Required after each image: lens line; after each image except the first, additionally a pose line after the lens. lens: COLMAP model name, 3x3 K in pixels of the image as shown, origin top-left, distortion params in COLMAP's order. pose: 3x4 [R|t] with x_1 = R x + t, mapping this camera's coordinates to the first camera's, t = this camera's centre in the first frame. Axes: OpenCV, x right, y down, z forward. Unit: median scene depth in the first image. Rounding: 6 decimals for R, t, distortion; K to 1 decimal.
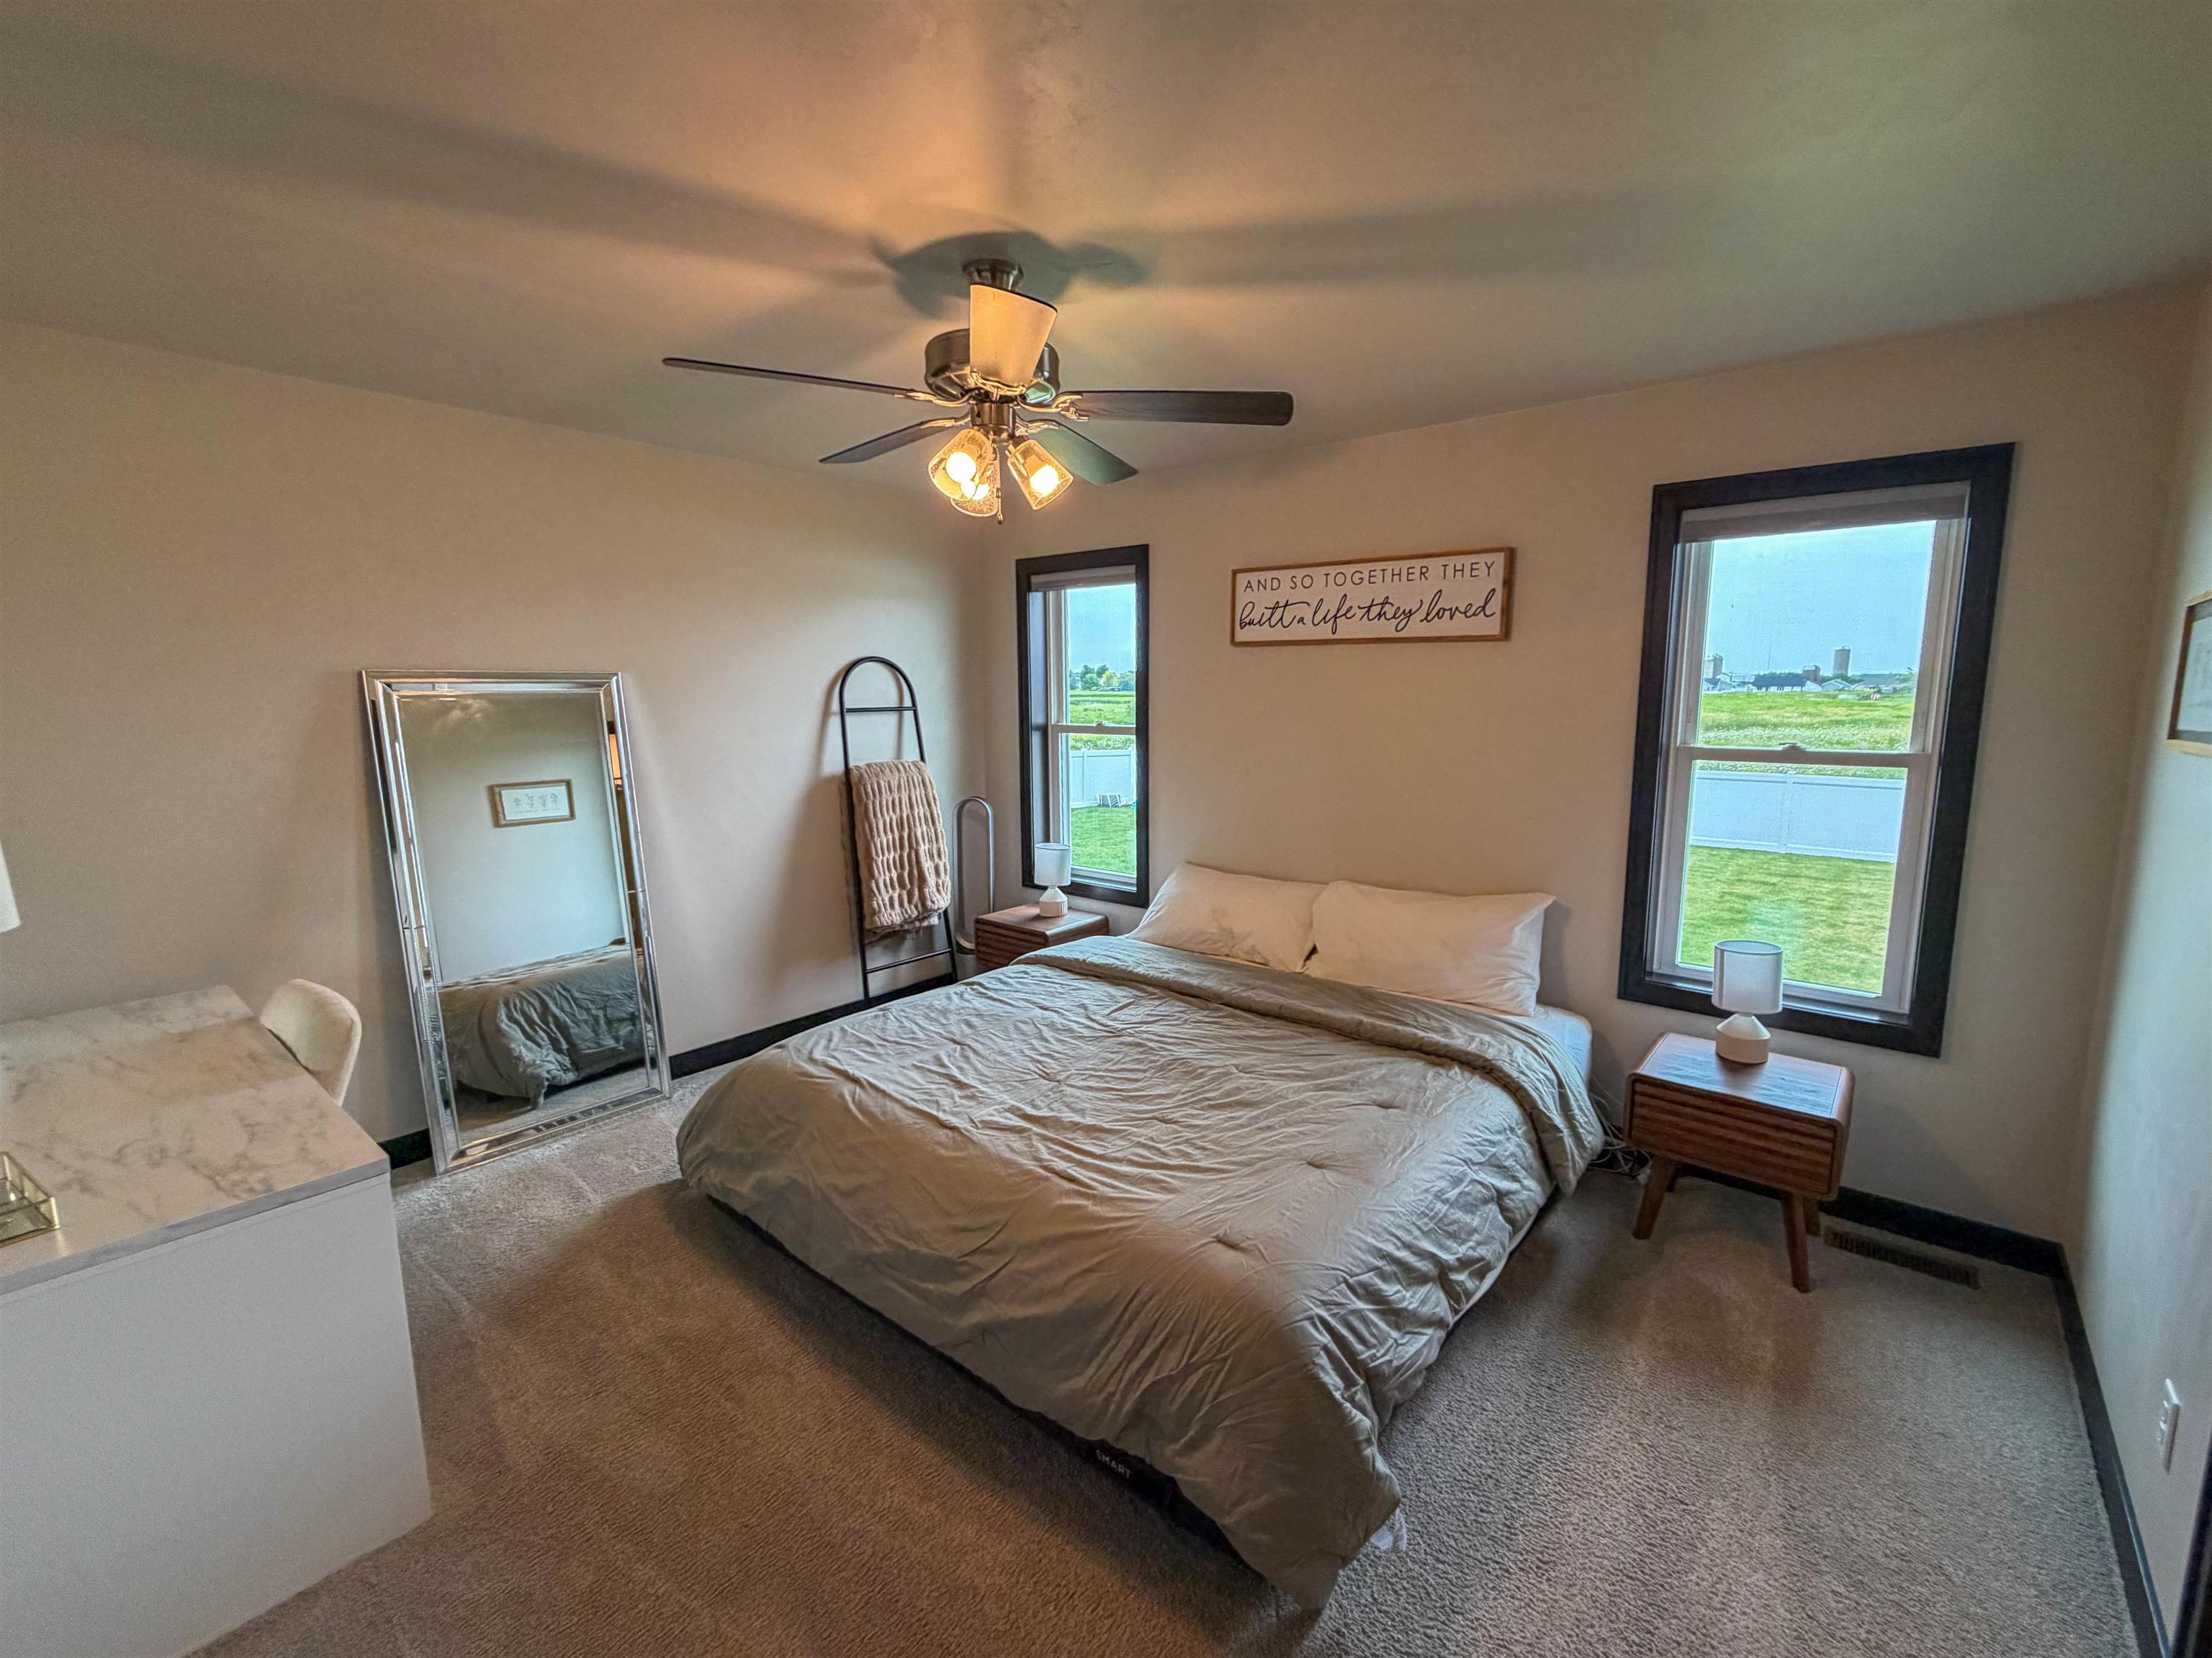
lens RADIAL K [[925.9, 0, 1141.4], [0, 925.9, 830.0], [0, 0, 1]] dist [-0.002328, -0.000028]
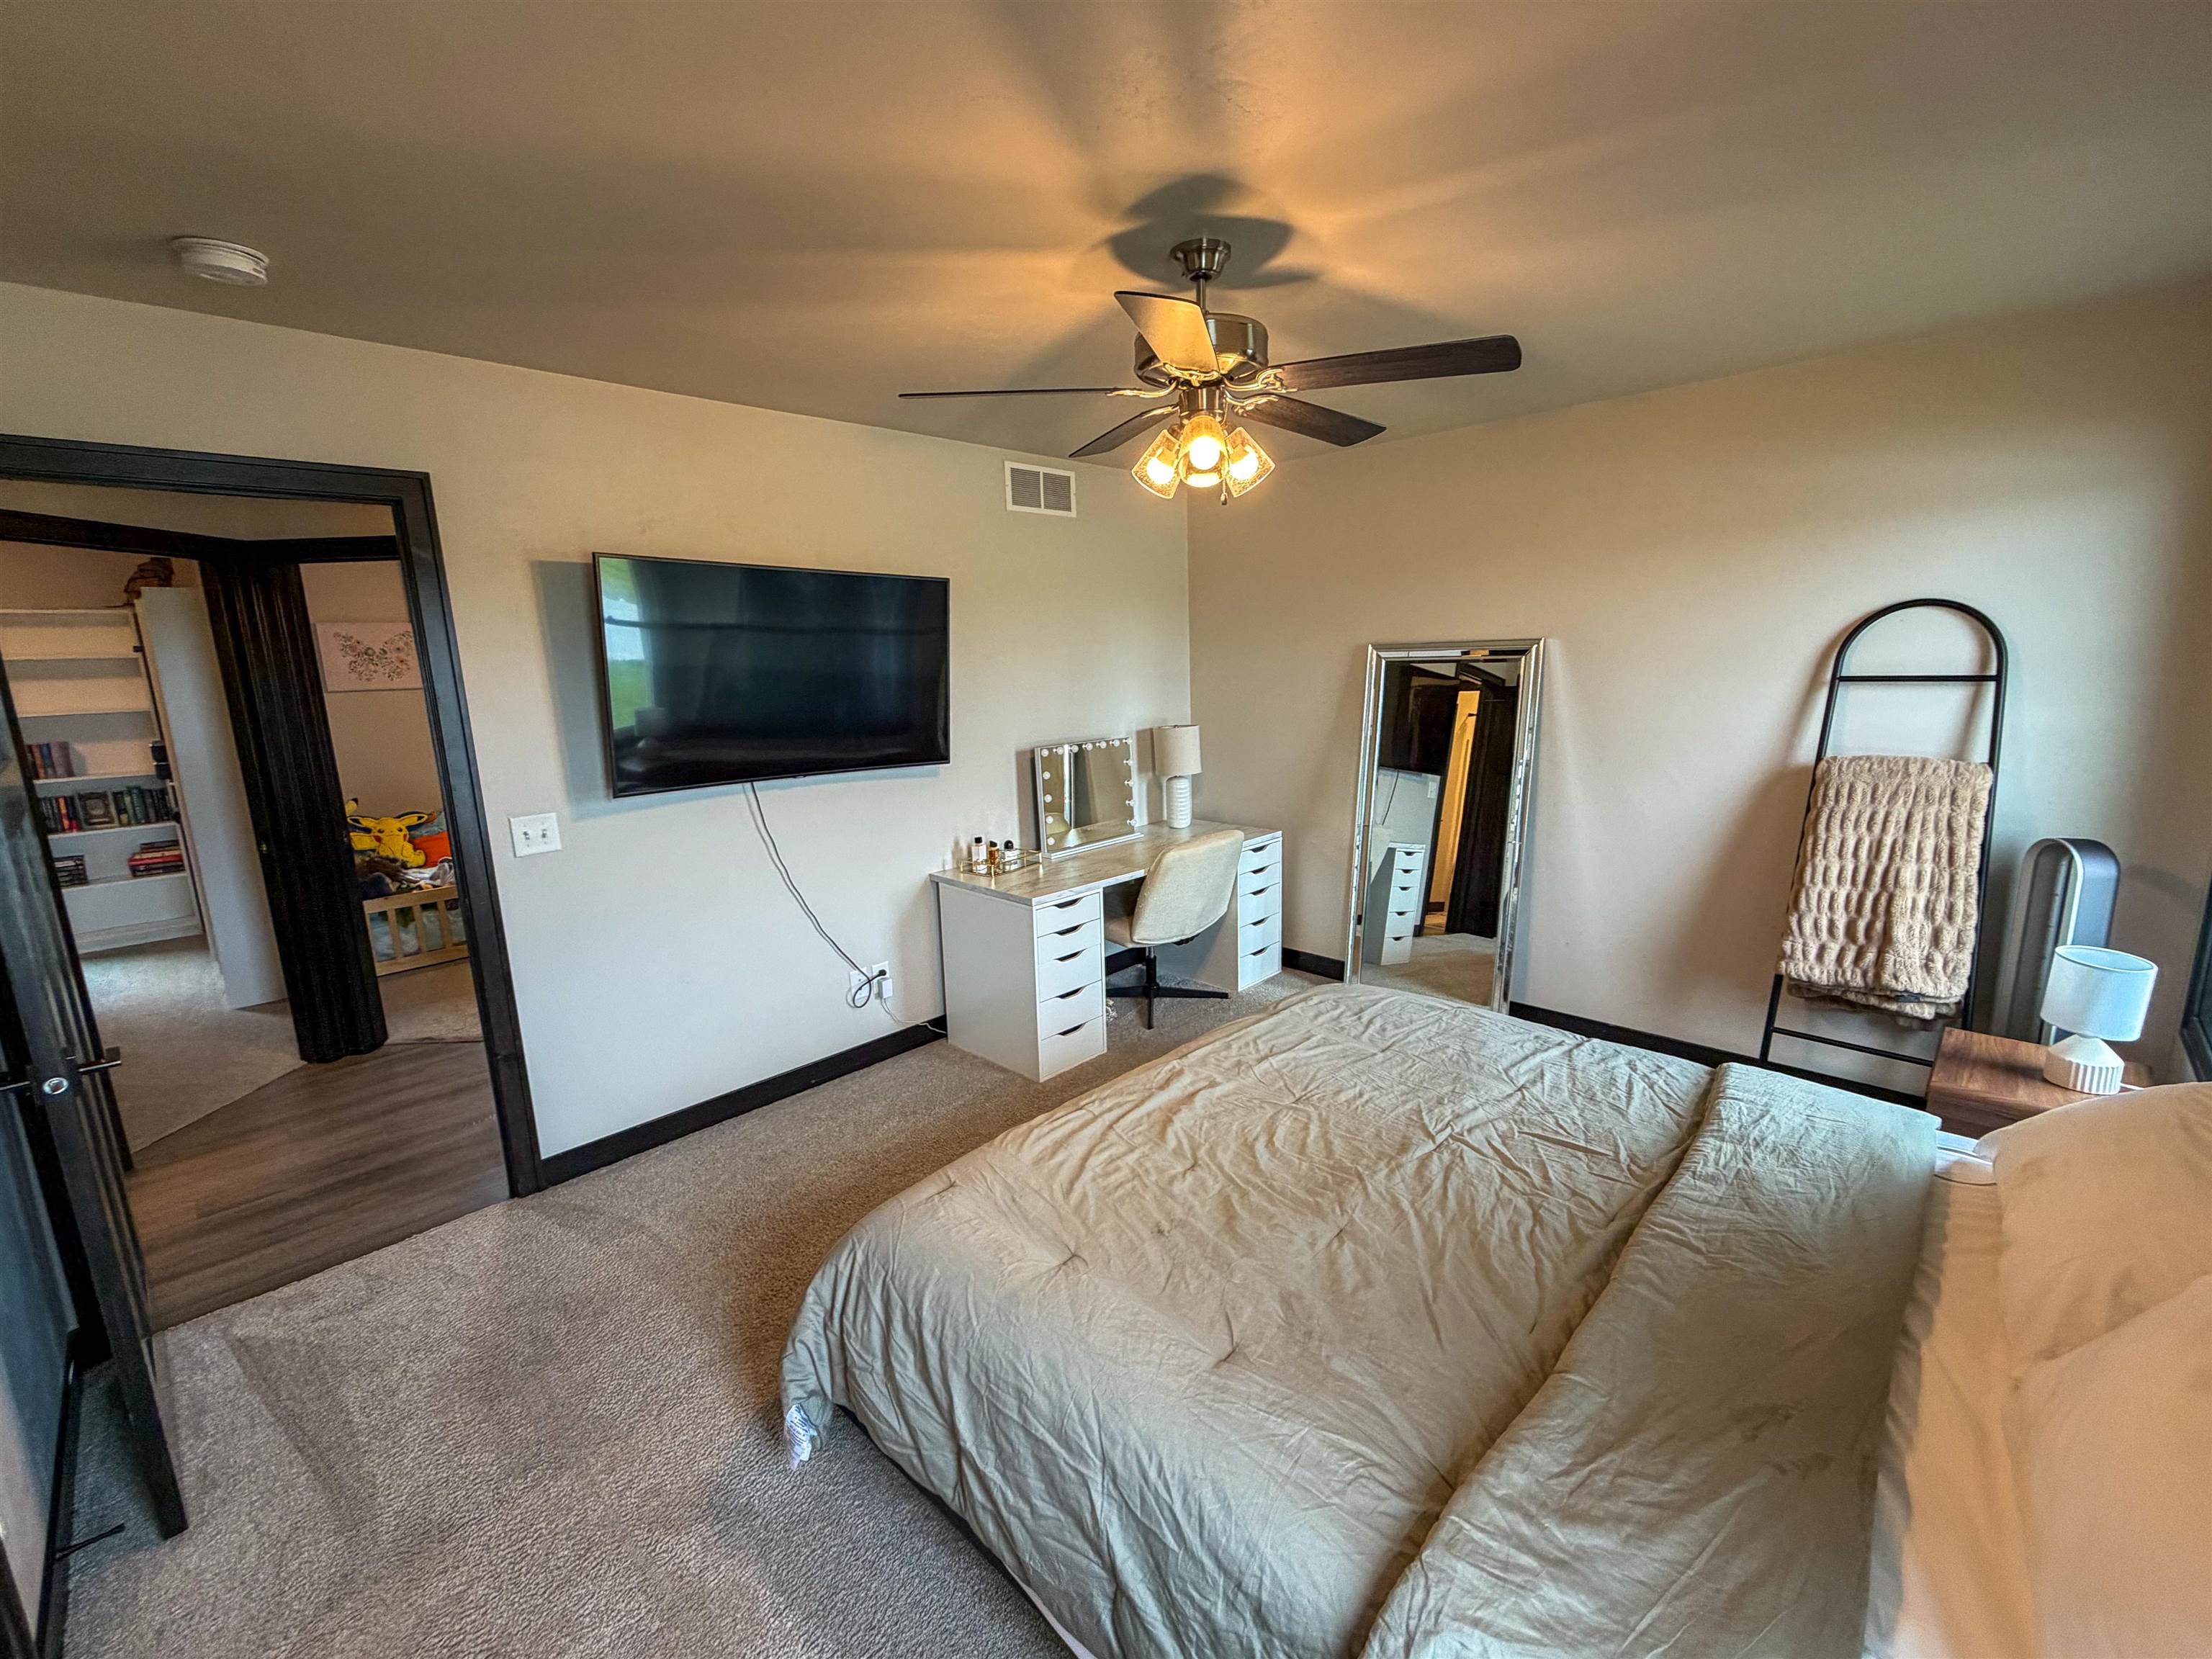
lens RADIAL K [[926.0, 0, 1141.4], [0, 926.0, 830.5], [0, 0, 1]] dist [-0.002328, -0.000028]
pose [[-0.067826, 0.197734, -0.977906, 0.443941], [-0.126628, 0.970531, 0.205025, -0.093051], [0.989629, 0.137736, -0.040789, 0.504232]]
